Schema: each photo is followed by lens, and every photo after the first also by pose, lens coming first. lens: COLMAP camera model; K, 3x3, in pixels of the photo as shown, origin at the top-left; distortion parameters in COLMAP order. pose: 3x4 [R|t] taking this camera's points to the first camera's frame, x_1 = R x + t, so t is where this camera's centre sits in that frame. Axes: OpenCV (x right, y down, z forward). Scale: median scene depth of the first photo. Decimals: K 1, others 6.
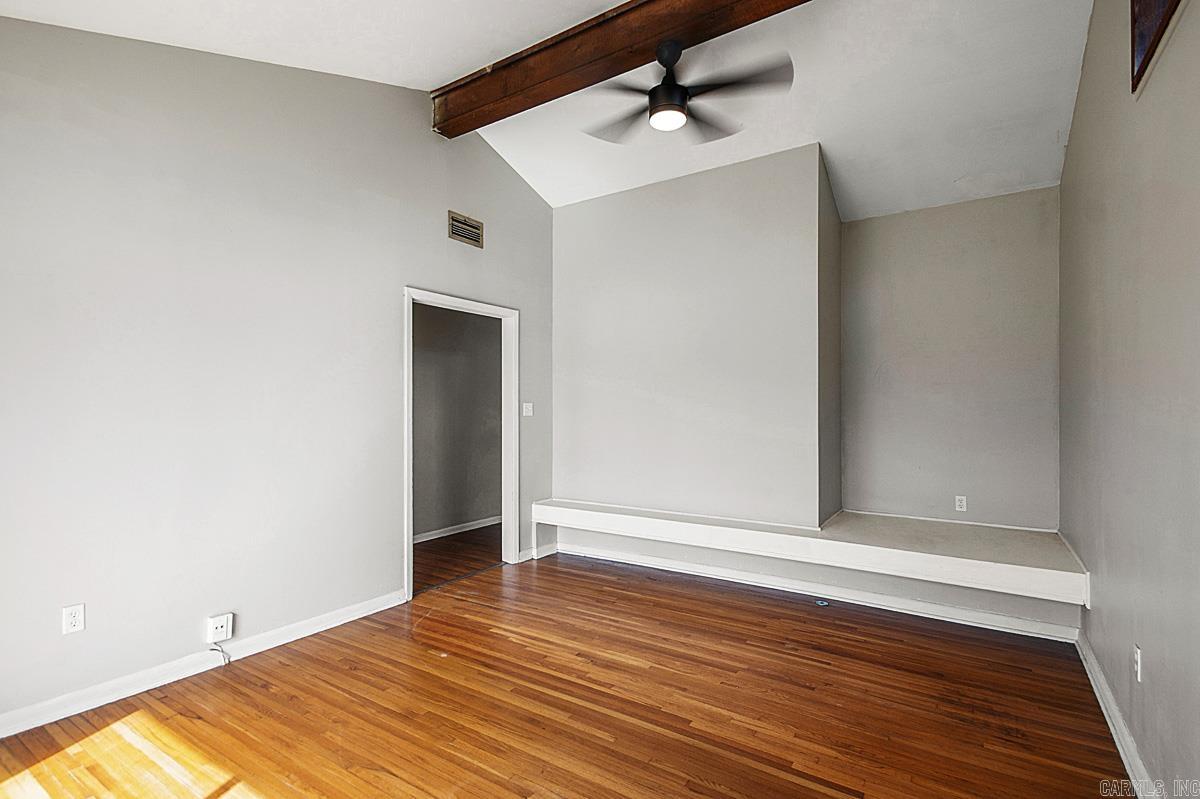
lens RADIAL K [[580.9, 0, 600.0], [0, 580.9, 399.5], [0, 0, 1]] dist [0.013606, -0.013726]
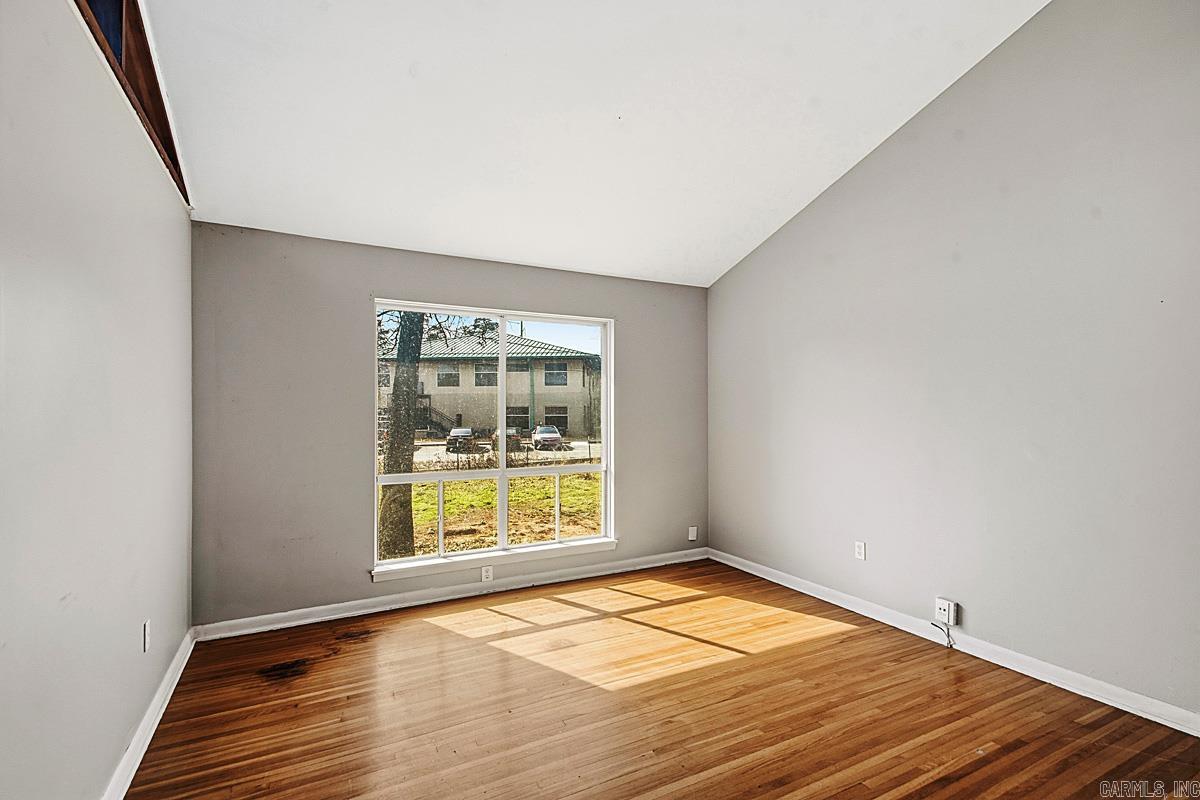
lens RADIAL K [[551.5, 0, 614.2], [0, 551.5, 402.4], [0, 0, 1]] dist [0.024202, -0.010400]
pose [[-0.473894, -0.018676, -0.880384, 0.602898], [0.011889, 0.999548, -0.027604, 0.022493], [0.880502, -0.023549, -0.473458, 1.005365]]
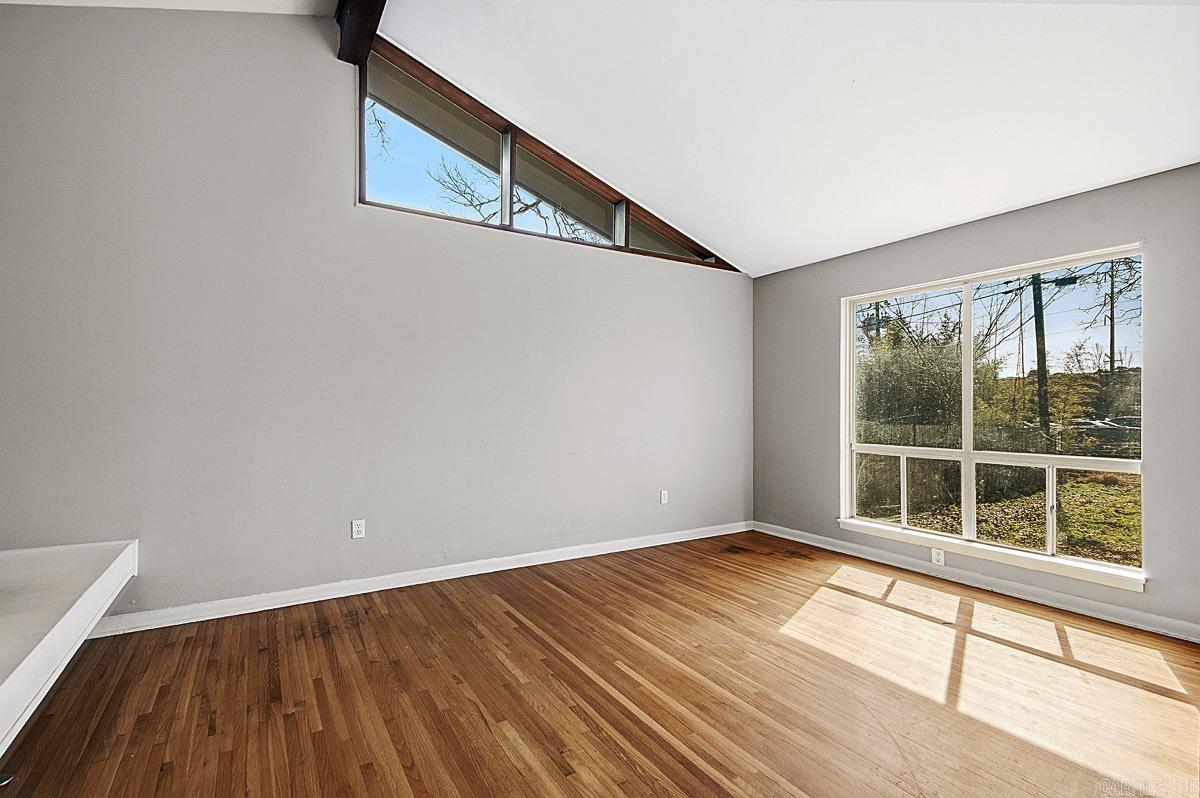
lens RADIAL K [[549.1, 0, 608.6], [0, 549.1, 396.6], [0, 0, 1]] dist [0.017757, -0.020077]
pose [[-0.911186, 0.002354, 0.411988, -0.336390], [-0.008349, 0.999673, -0.024177, 0.062629], [-0.411910, -0.025470, -0.910869, 1.630505]]
